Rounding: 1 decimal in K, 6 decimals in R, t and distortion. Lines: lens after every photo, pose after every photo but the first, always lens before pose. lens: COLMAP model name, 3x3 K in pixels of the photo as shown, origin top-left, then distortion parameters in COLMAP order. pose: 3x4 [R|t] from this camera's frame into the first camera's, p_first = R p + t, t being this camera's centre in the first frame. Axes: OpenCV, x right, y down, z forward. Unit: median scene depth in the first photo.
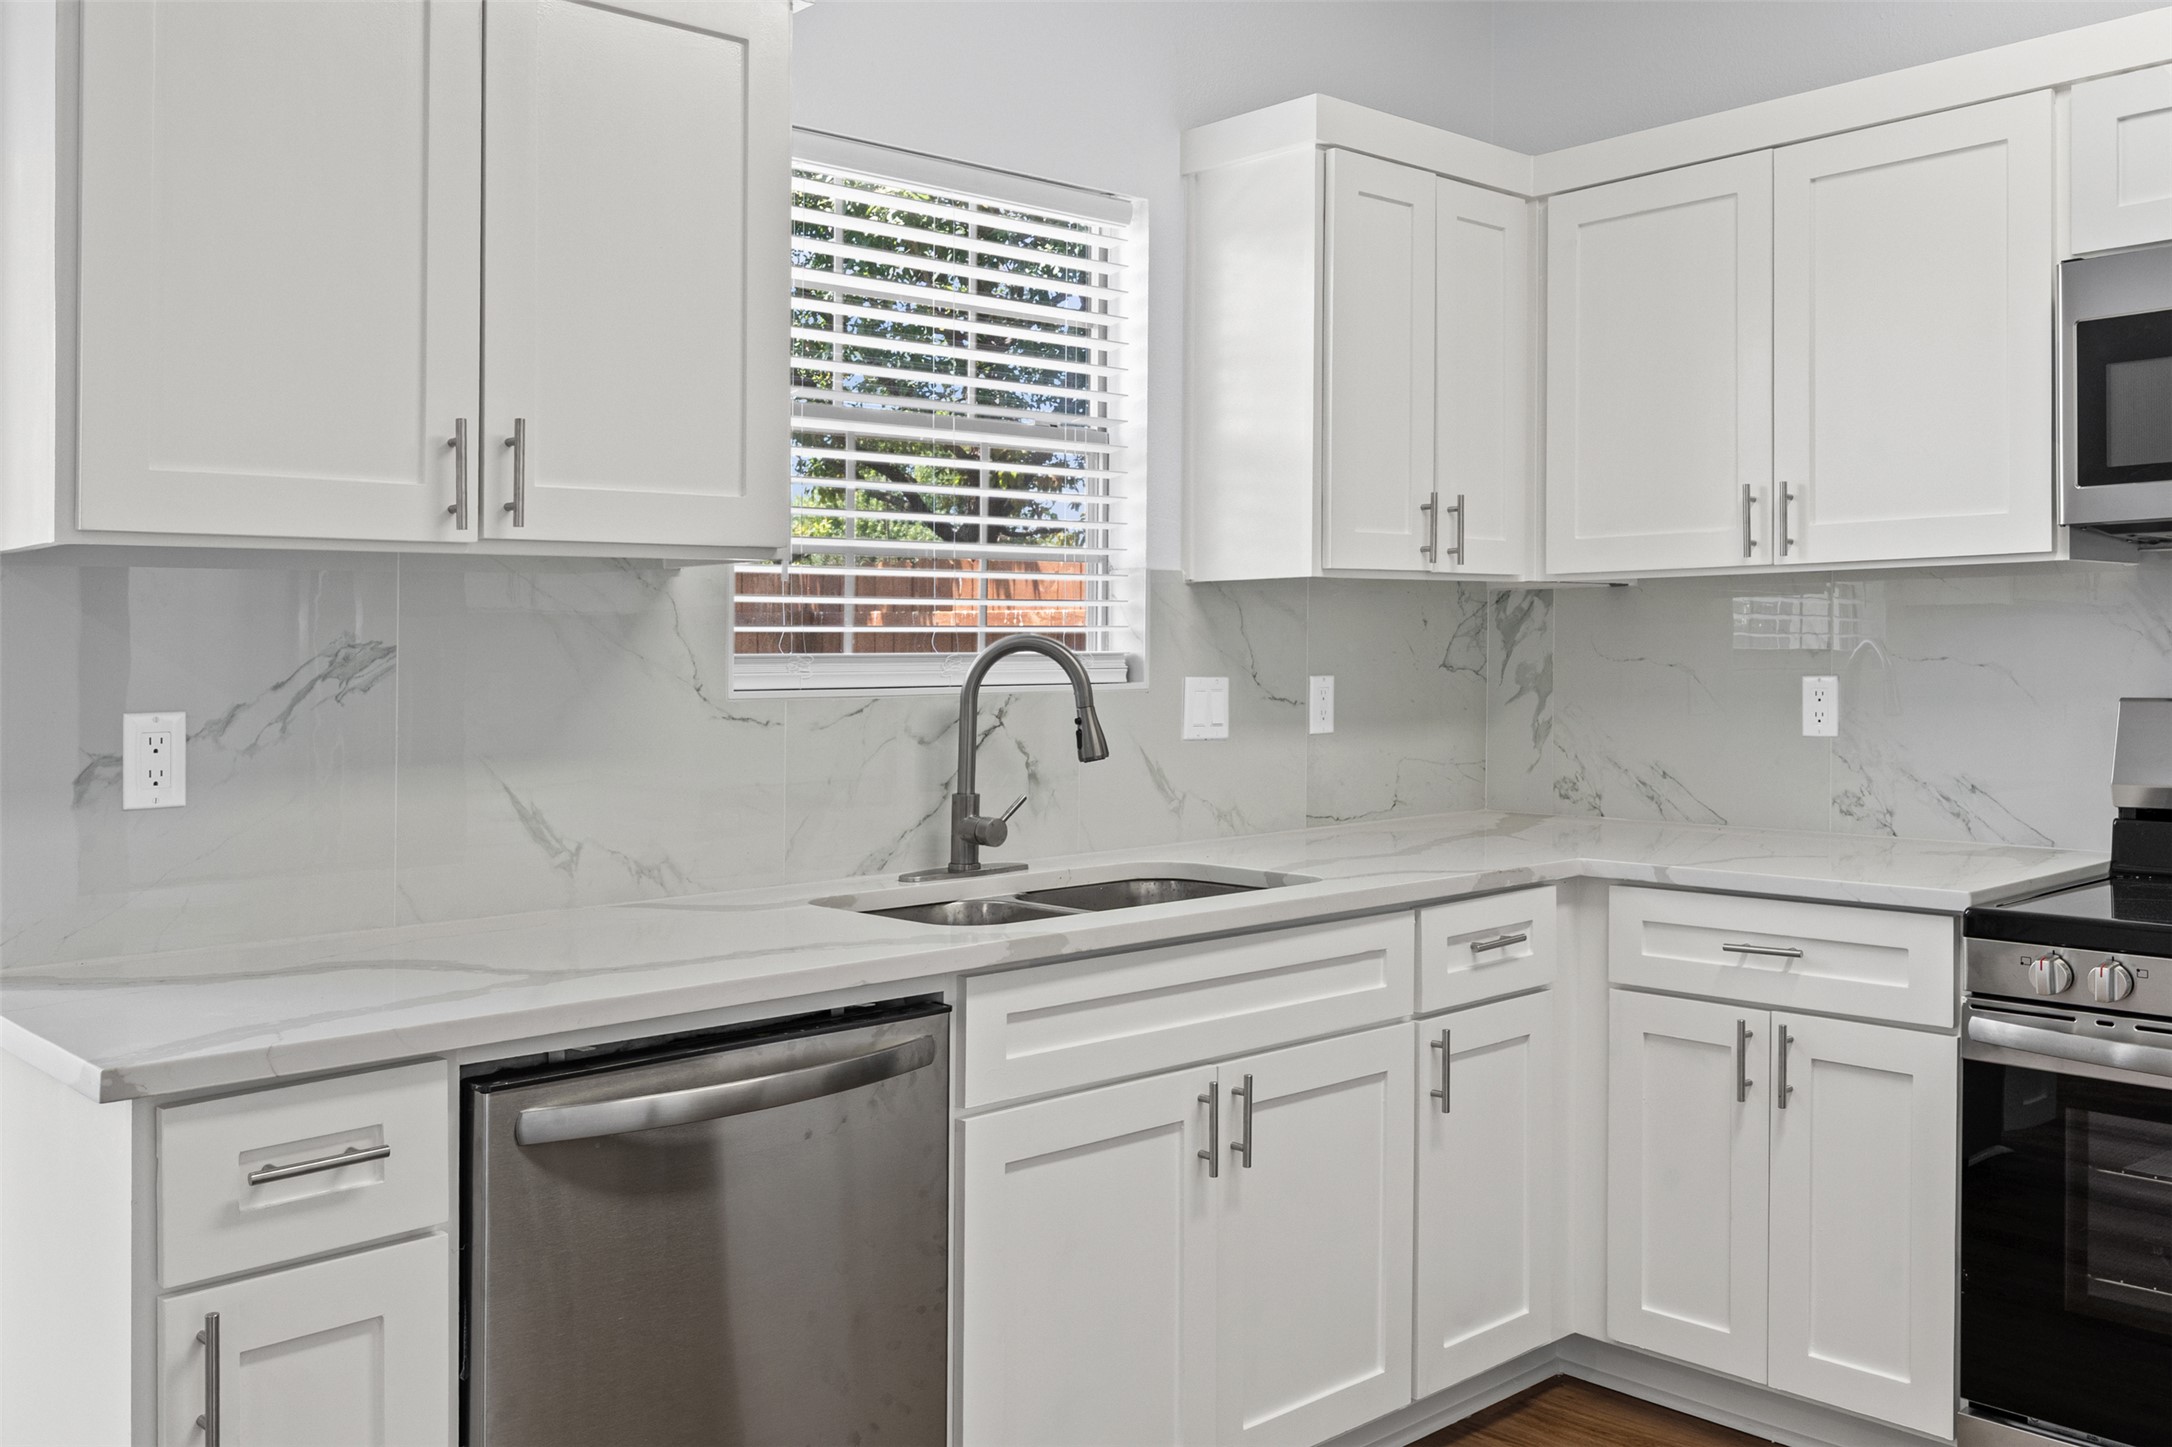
lens RADIAL K [[1889.9, 0, 1137.7], [0, 1889.9, 777.1], [0, 0, 1]] dist [0.031781, -0.002692]
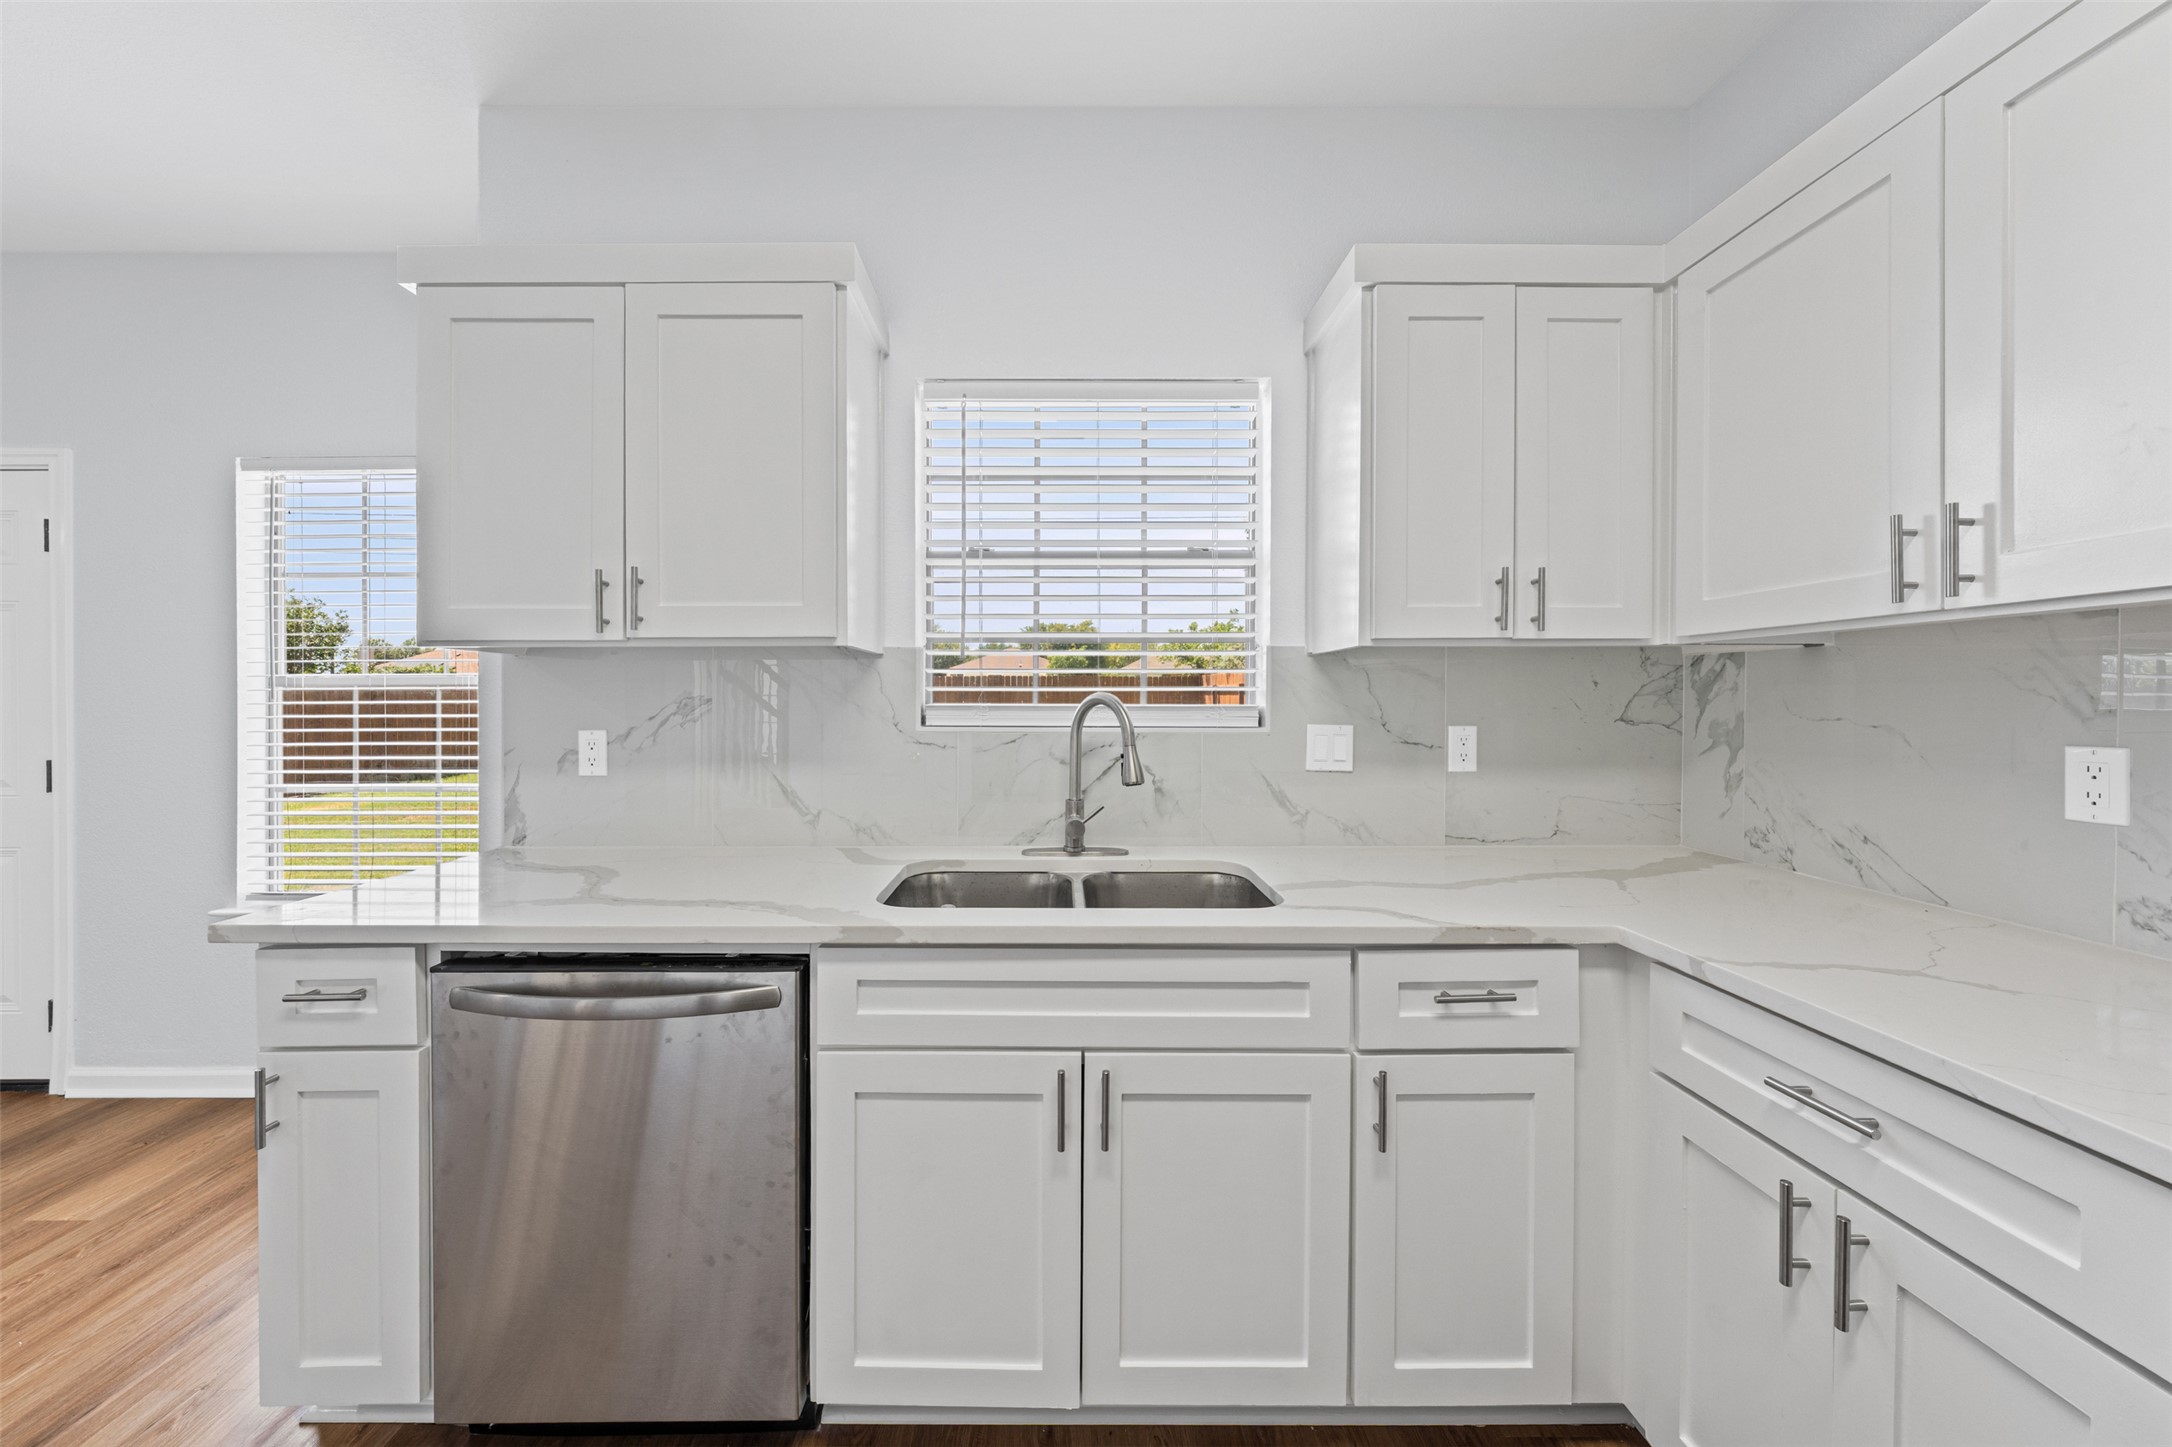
lens RADIAL K [[766.9, 0, 1050.1], [0, 766.9, 724.7], [0, 0, 1]] dist [-0.001543, 0.000171]
pose [[0.728385, 0.030980, -0.684467, 0.277804], [-0.053472, 0.998501, -0.011710, -0.038114], [0.683078, 0.045130, 0.728949, 0.496697]]
